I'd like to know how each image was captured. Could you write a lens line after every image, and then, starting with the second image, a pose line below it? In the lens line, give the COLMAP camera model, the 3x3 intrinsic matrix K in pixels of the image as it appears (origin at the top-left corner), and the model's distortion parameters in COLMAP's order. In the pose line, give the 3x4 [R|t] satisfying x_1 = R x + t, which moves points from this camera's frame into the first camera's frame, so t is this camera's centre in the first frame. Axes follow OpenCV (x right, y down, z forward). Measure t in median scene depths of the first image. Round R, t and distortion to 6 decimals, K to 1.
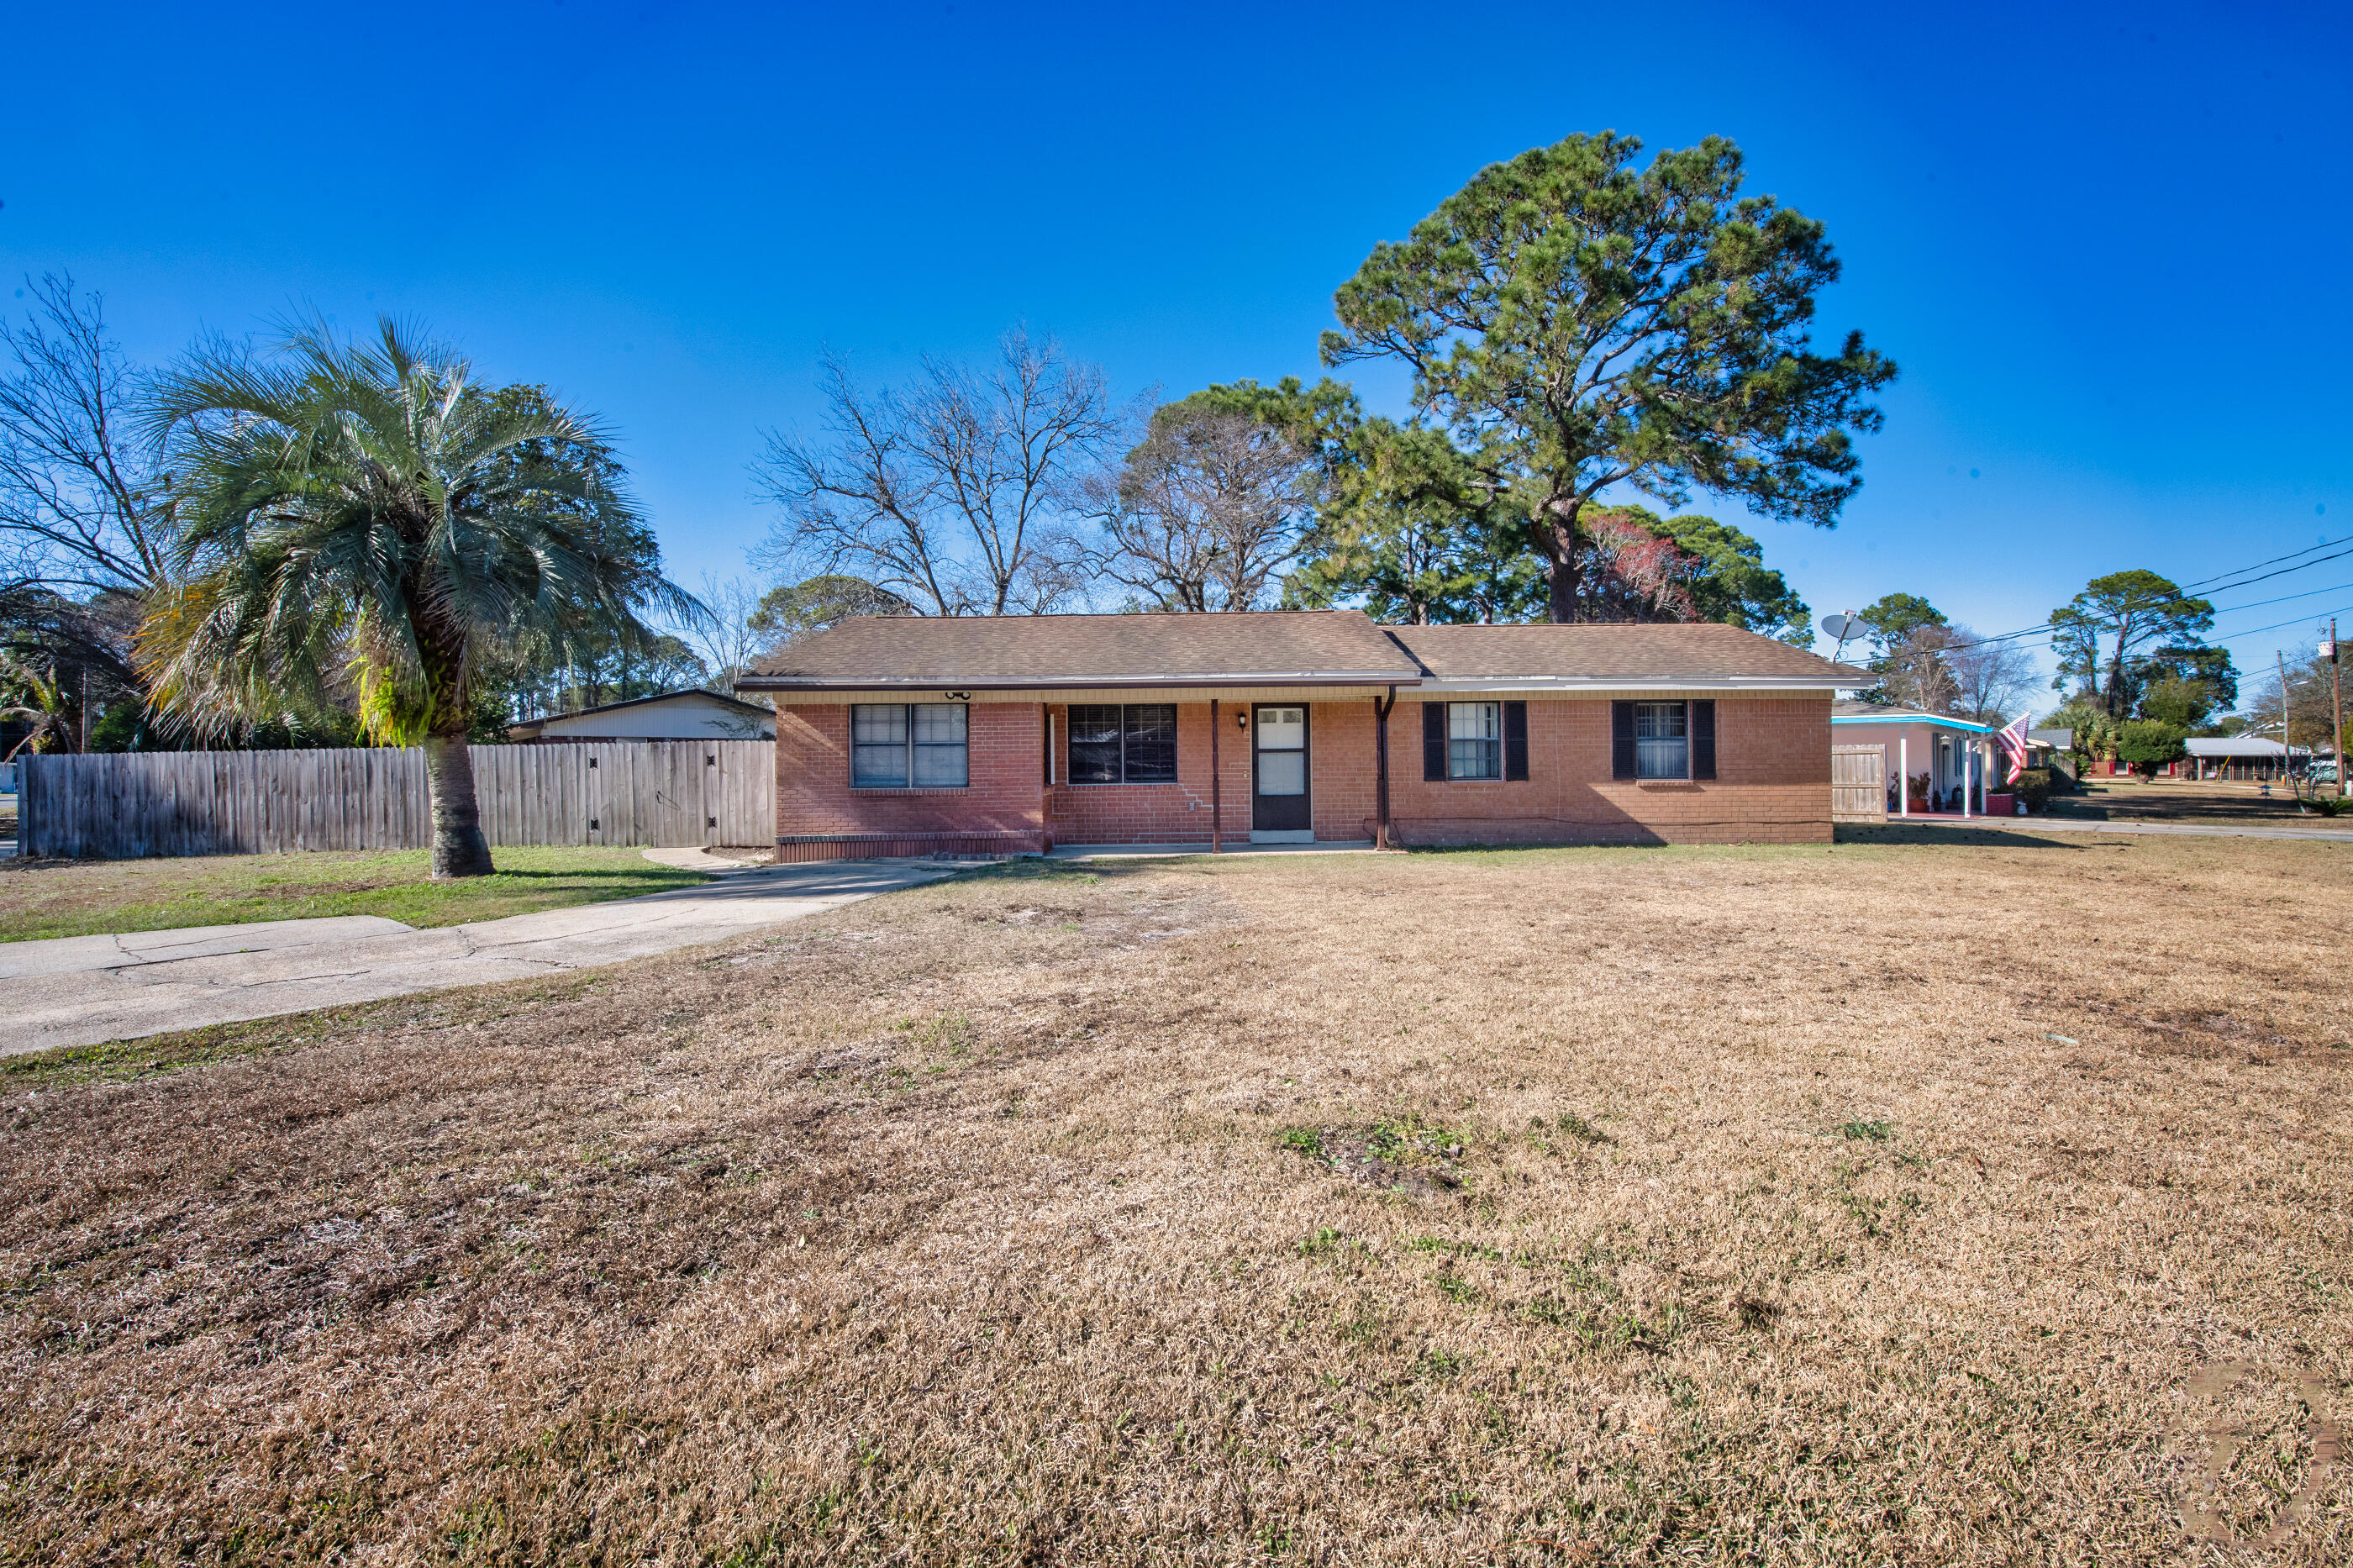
lens RADIAL K [[964.3, 0, 1169.2], [0, 964.3, 850.3], [0, 0, 1]] dist [-0.018248, -0.000212]
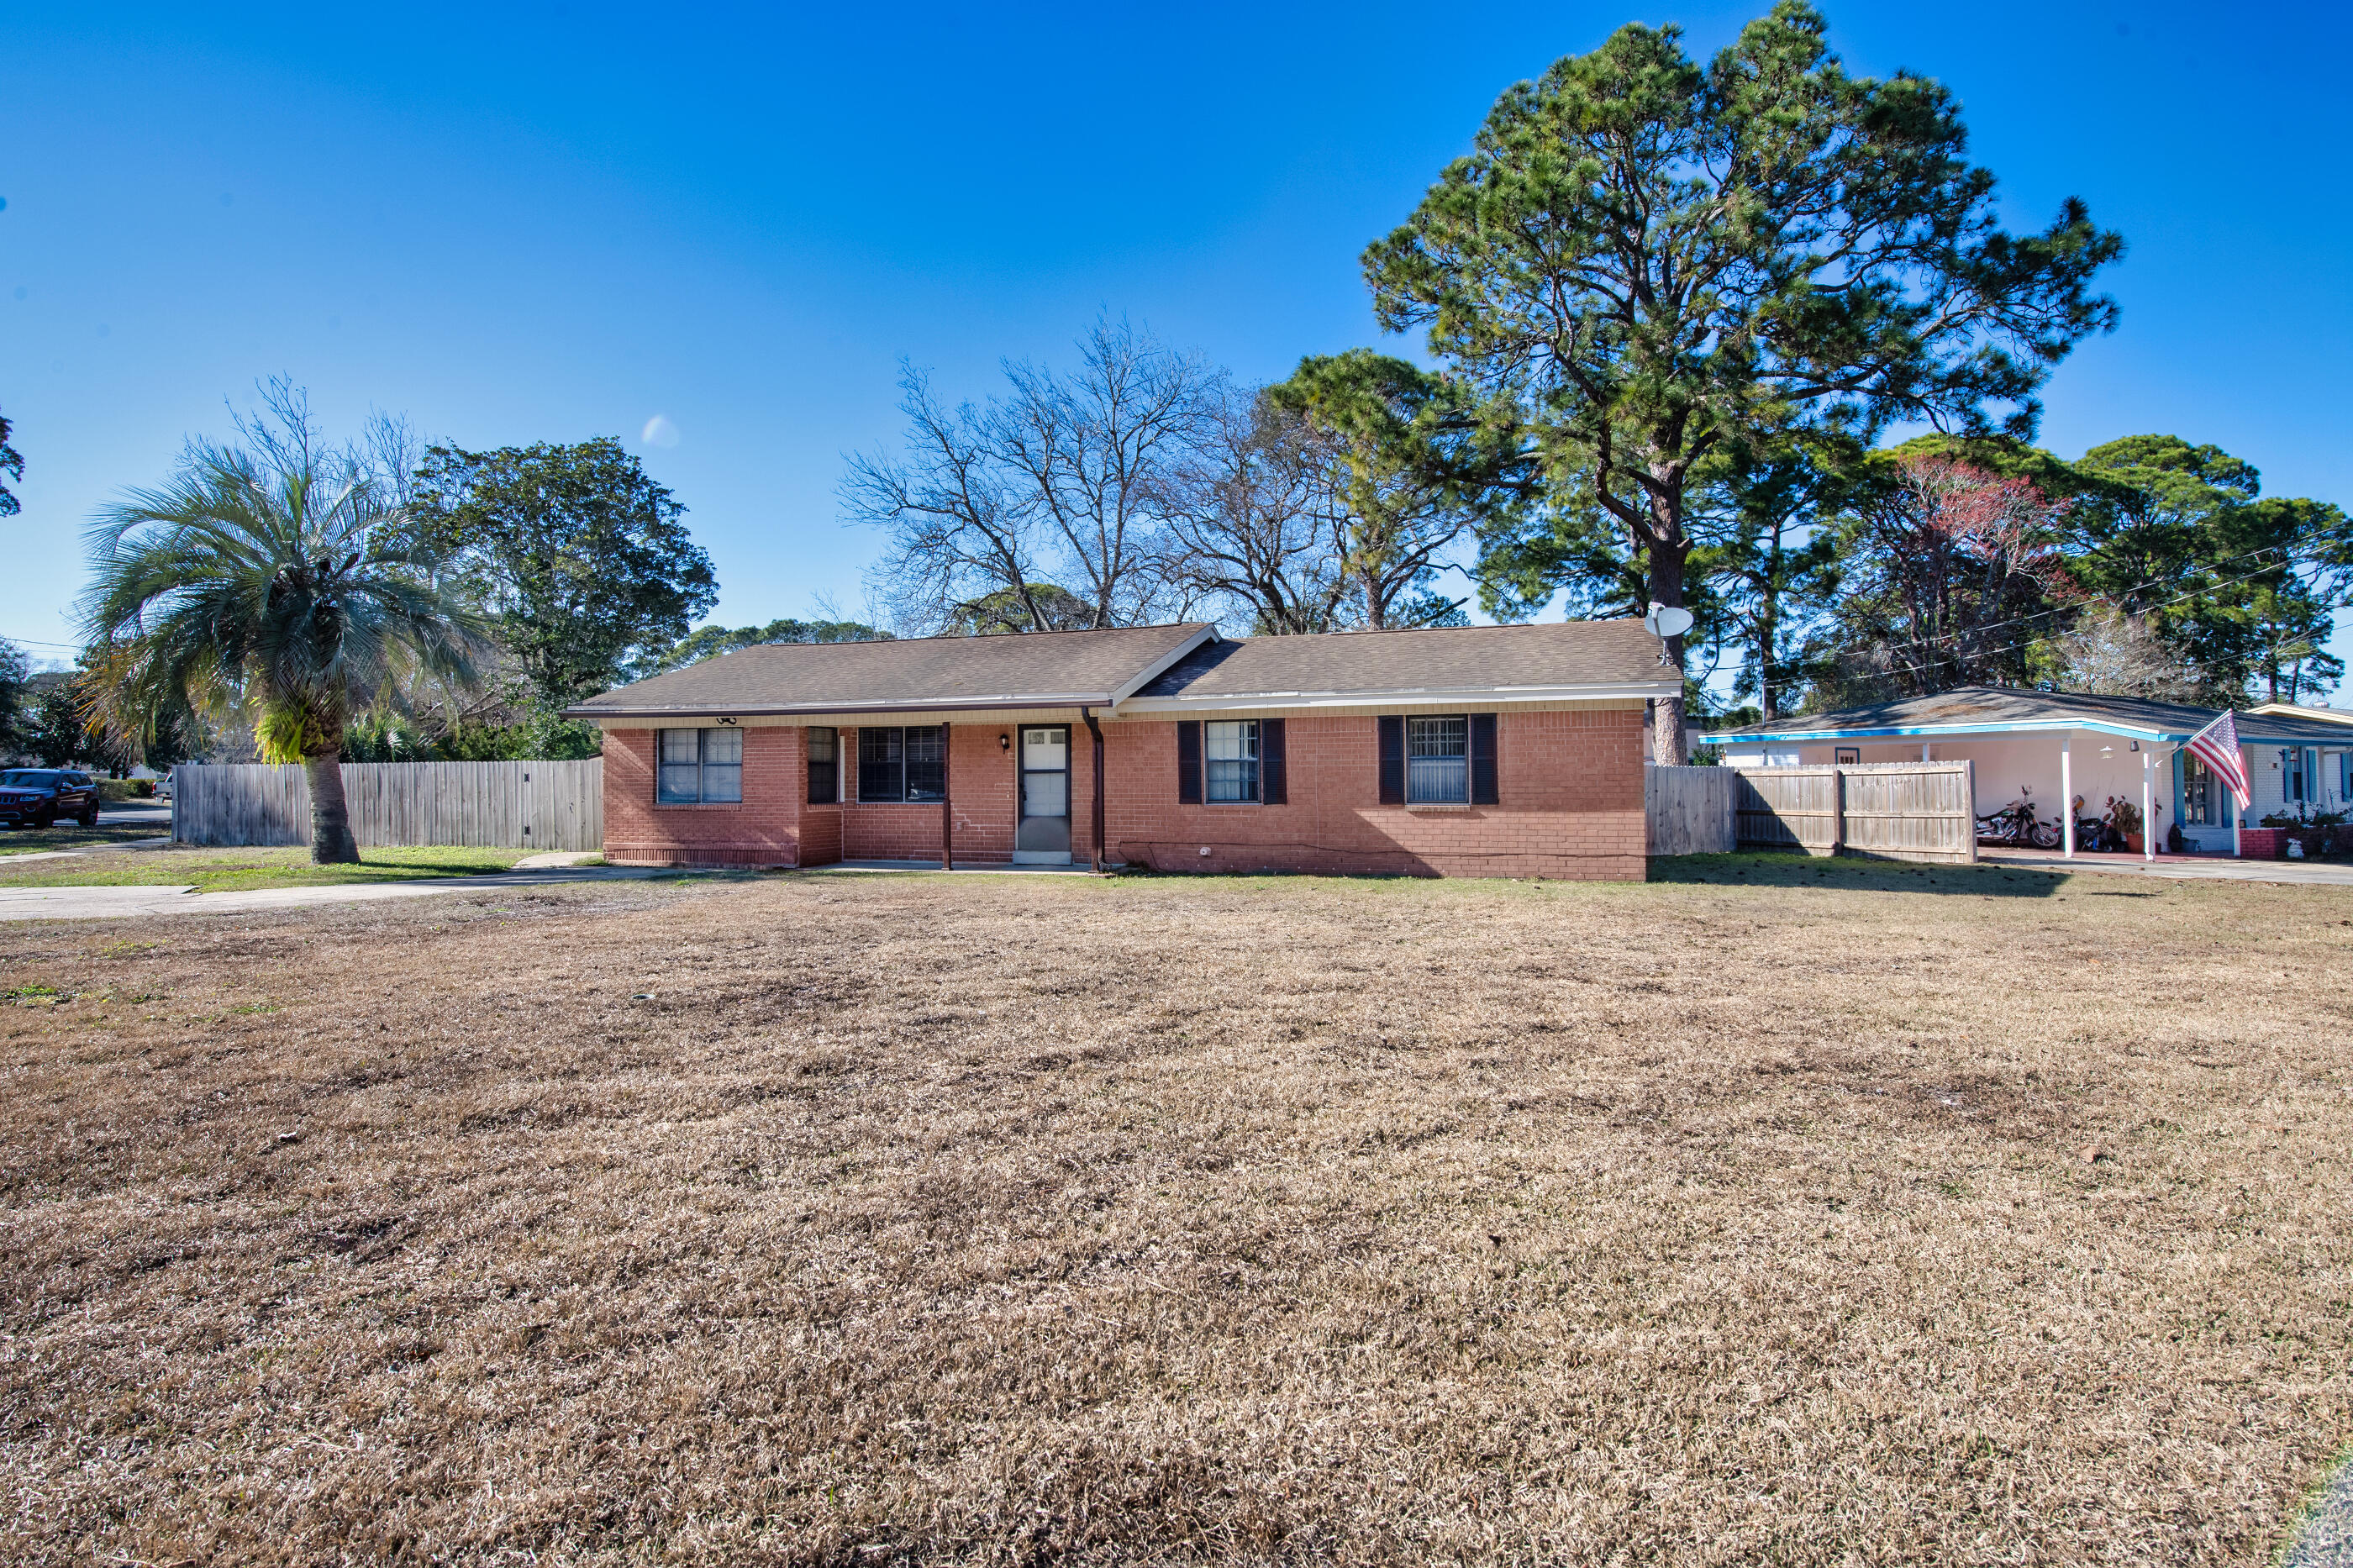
lens RADIAL K [[1115.5, 0, 1161.0], [0, 1115.5, 858.4], [0, 0, 1]] dist [0.014440, -0.001243]
pose [[0.951888, 0.028080, -0.305158, 0.591045], [-0.033619, 0.999351, -0.012911, -0.001396], [0.304597, 0.022549, 0.952214, -0.070480]]
